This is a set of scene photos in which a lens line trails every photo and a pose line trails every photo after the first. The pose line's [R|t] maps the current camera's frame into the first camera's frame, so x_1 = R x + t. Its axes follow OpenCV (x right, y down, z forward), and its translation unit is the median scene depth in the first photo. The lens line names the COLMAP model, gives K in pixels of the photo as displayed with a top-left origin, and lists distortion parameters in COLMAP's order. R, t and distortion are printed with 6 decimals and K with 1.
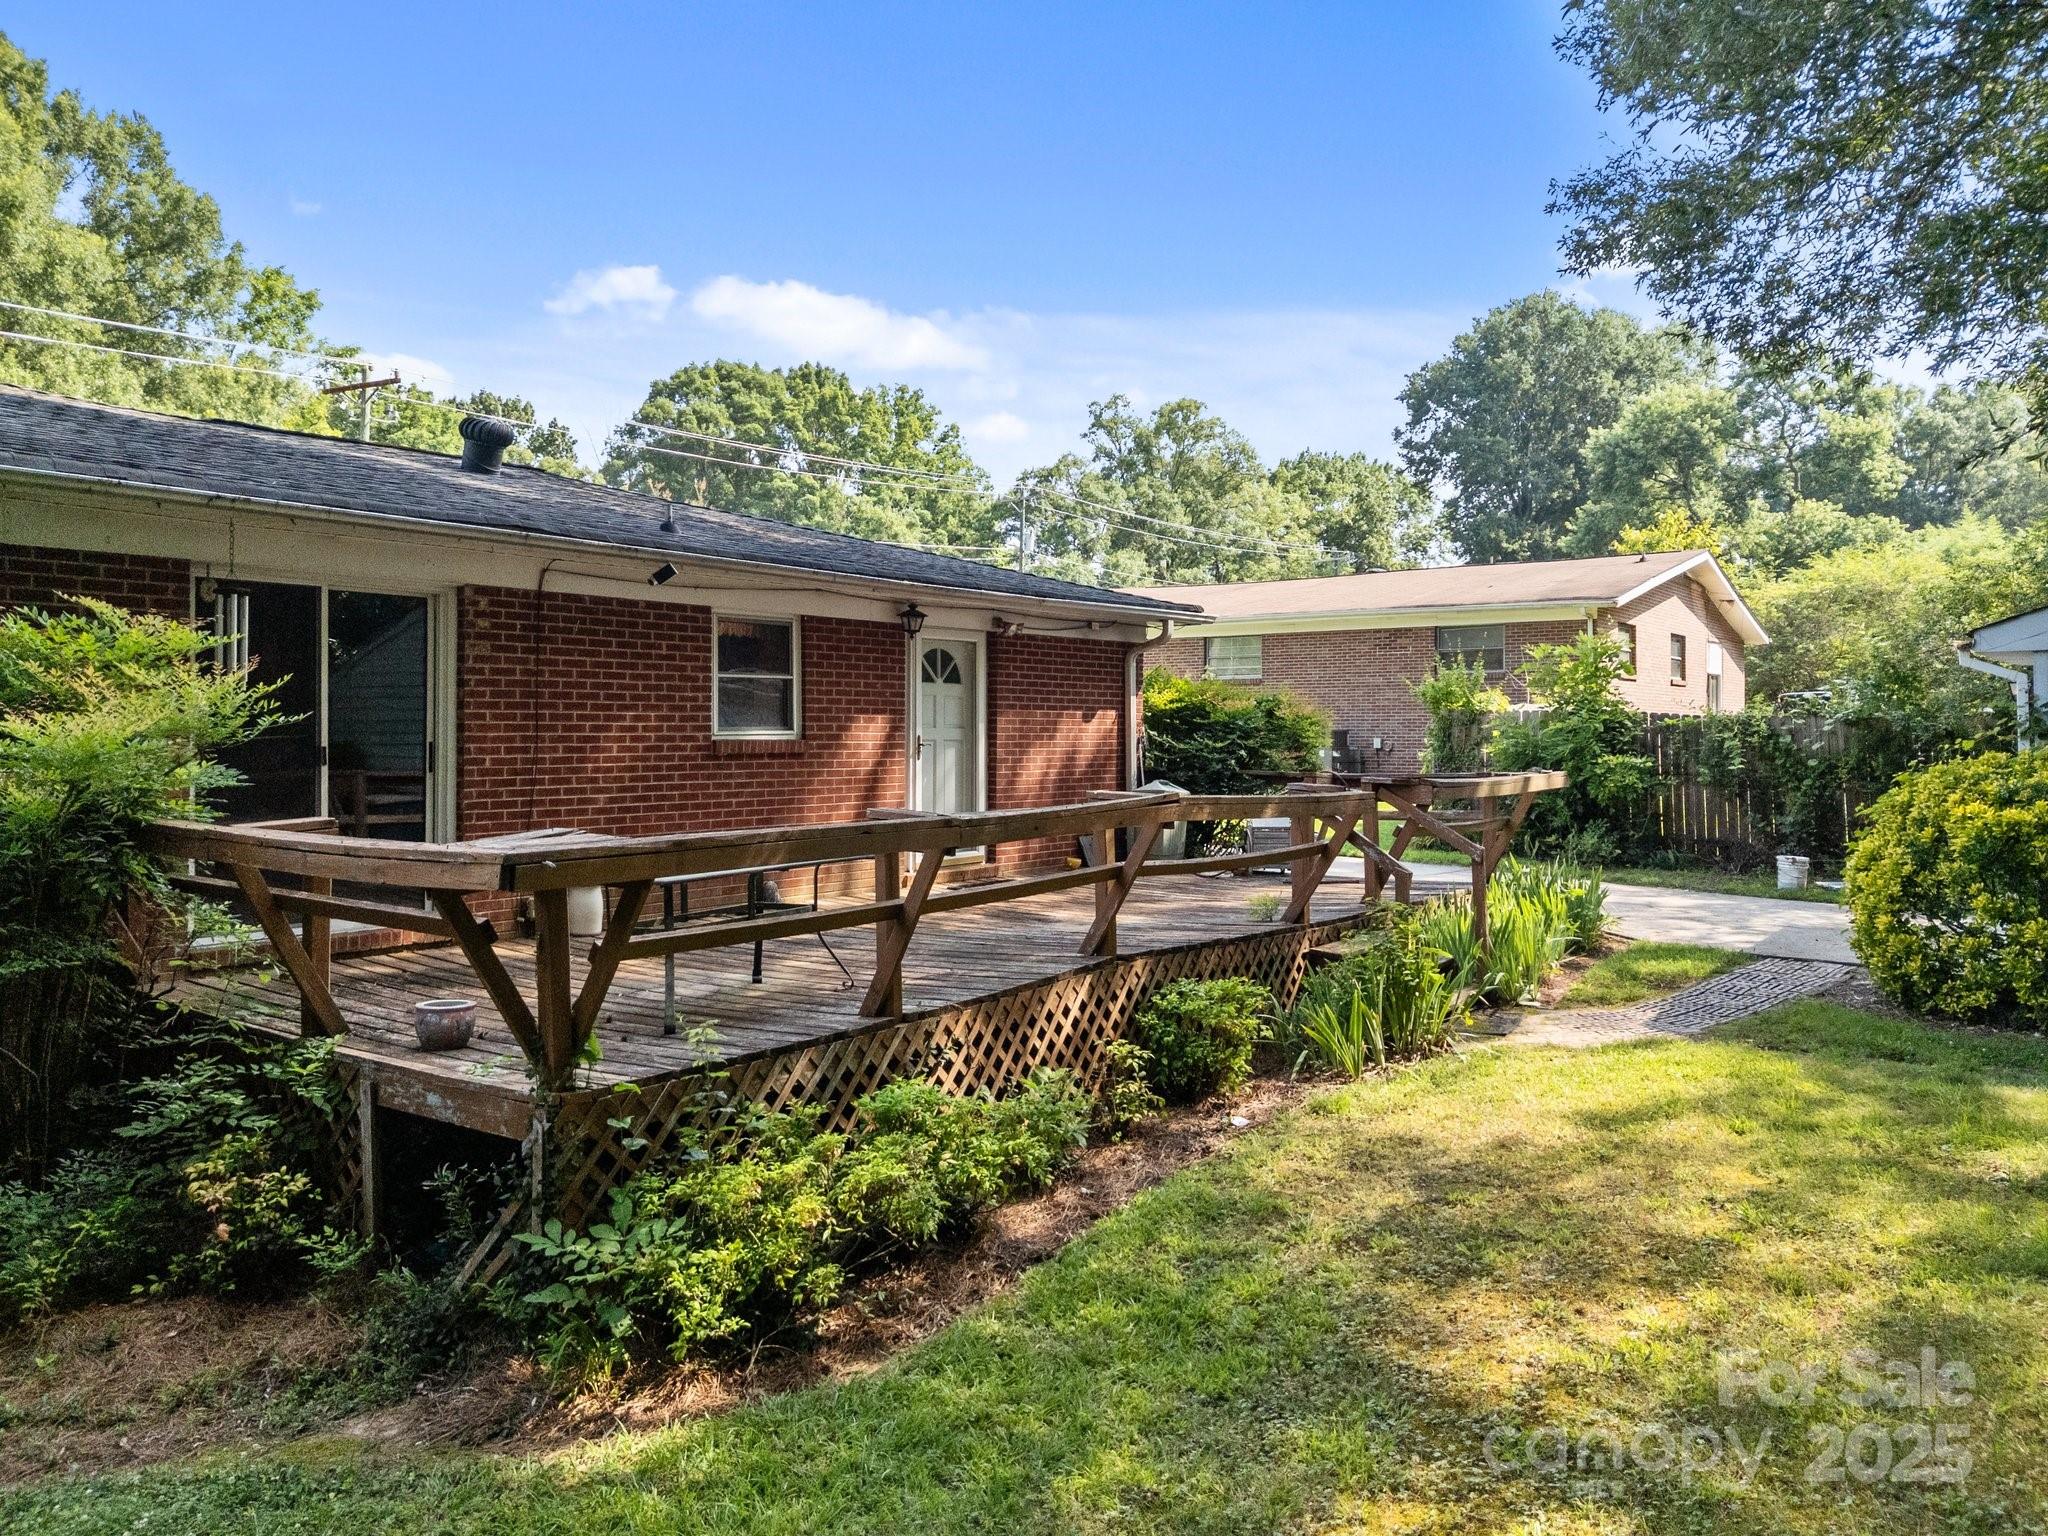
lens RADIAL K [[1518.8, 0, 1057.8], [0, 1518.8, 699.8], [0, 0, 1]] dist [-0.019661, -0.003893]
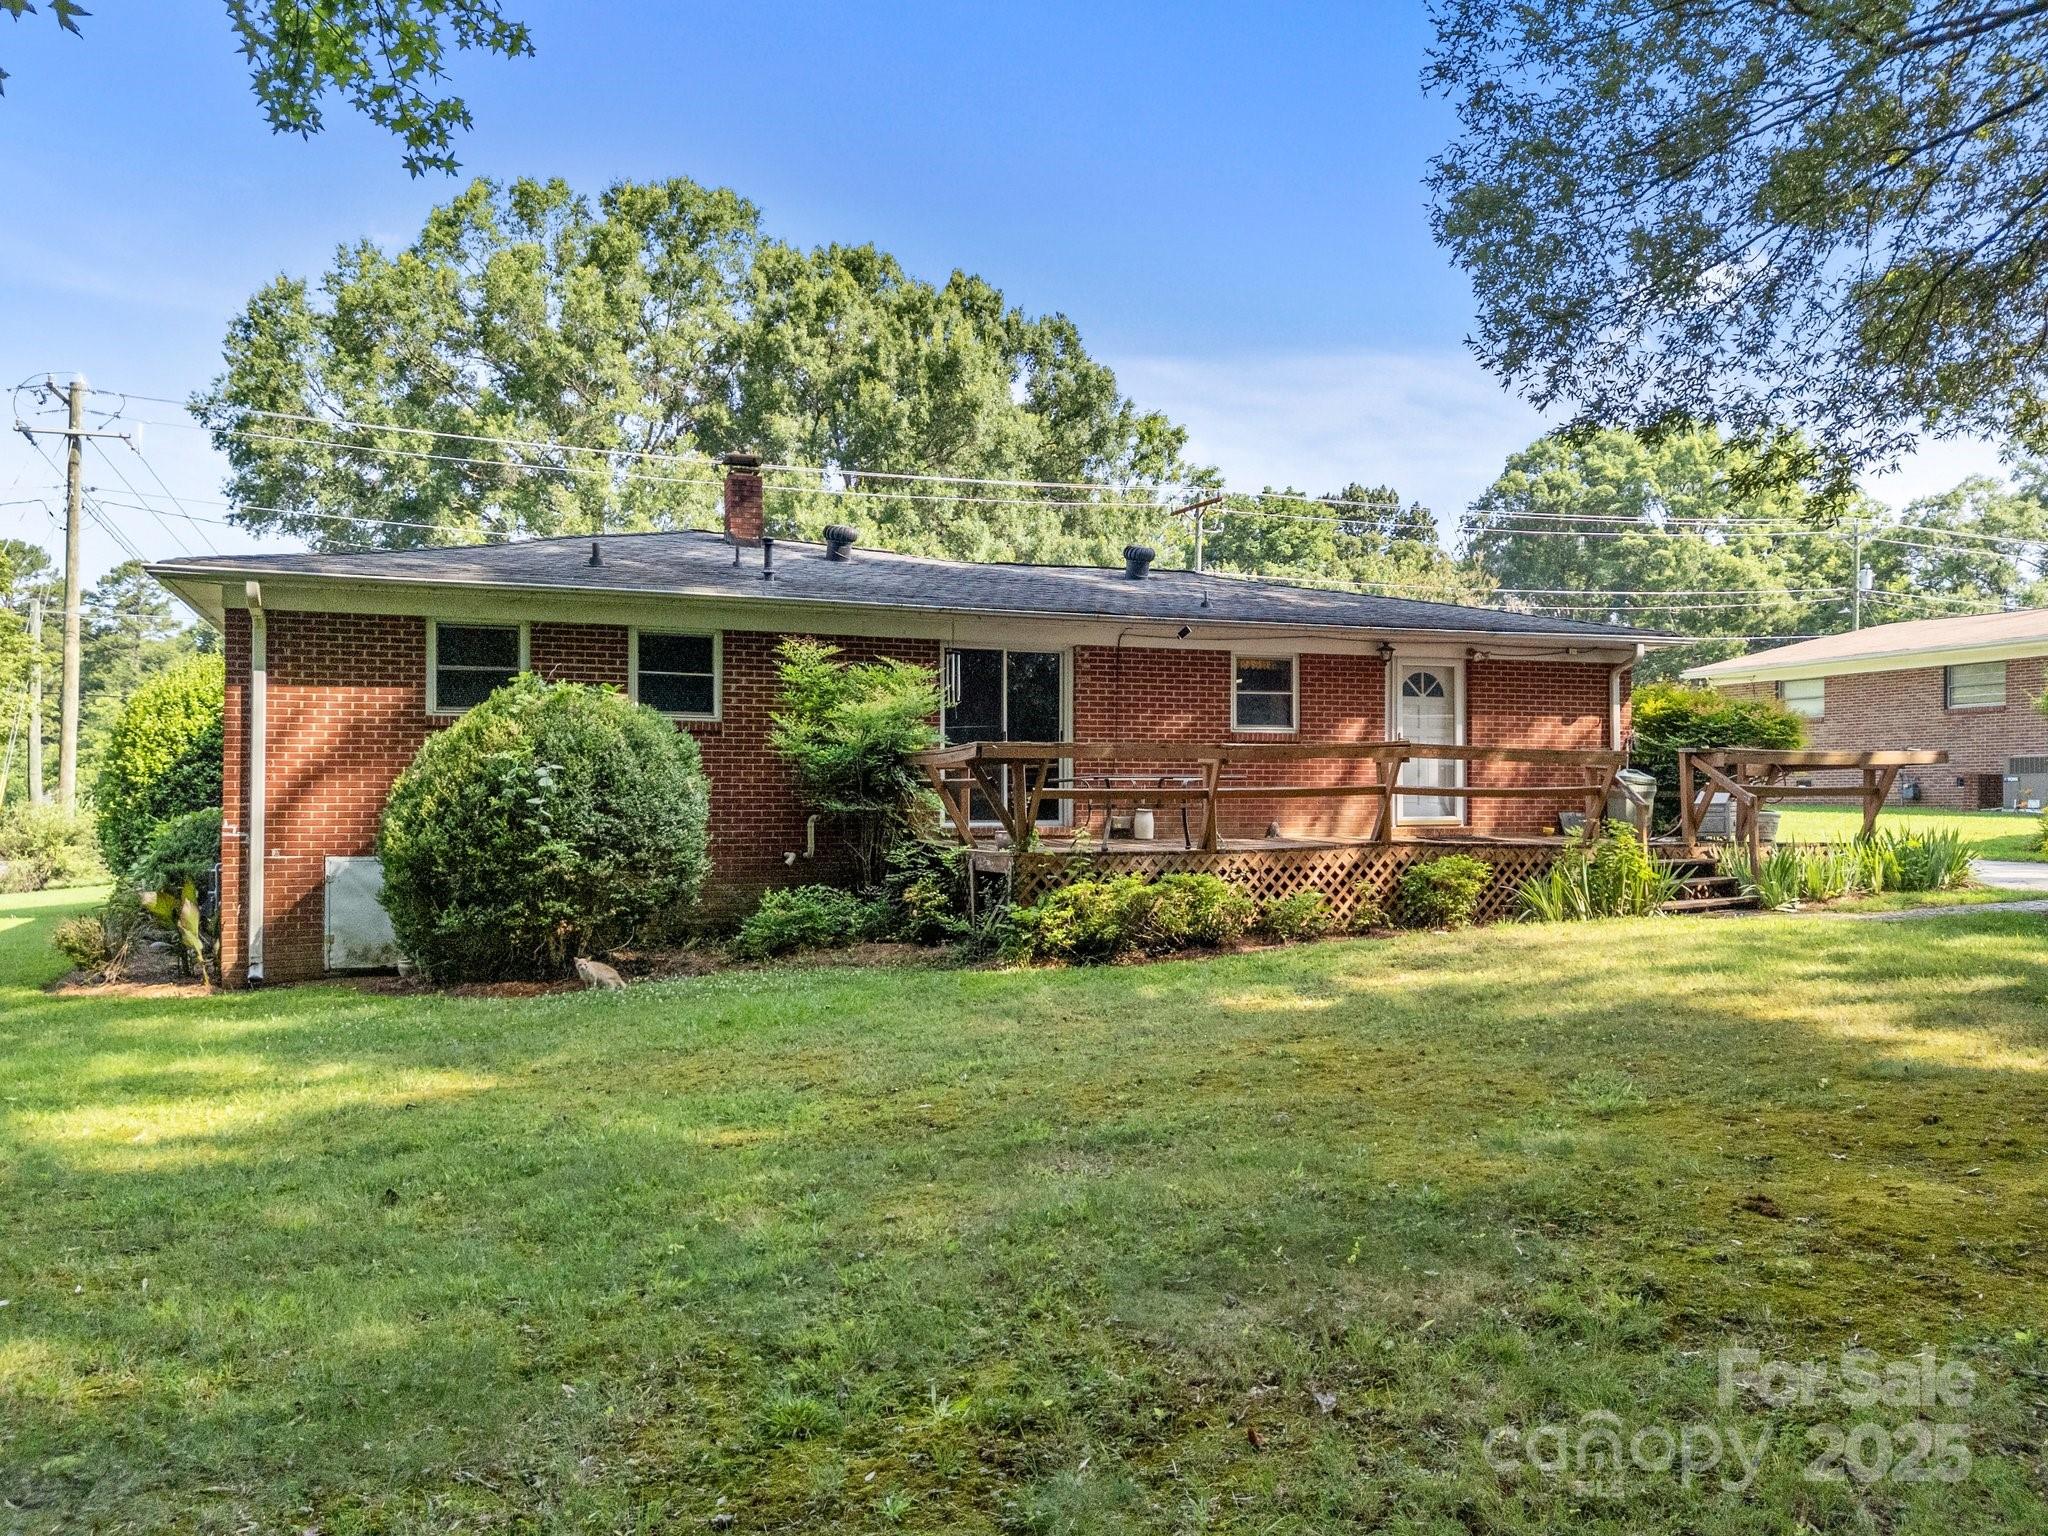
lens RADIAL K [[1474.3, 0, 974.5], [0, 1474.3, 781.0], [0, 0, 1]] dist [0.000119, -0.004811]
pose [[0.802082, -0.007973, -0.597160, 0.358009], [0.012626, 0.999914, 0.003609, 0.050337], [0.597080, -0.010434, 0.802114, -0.321660]]
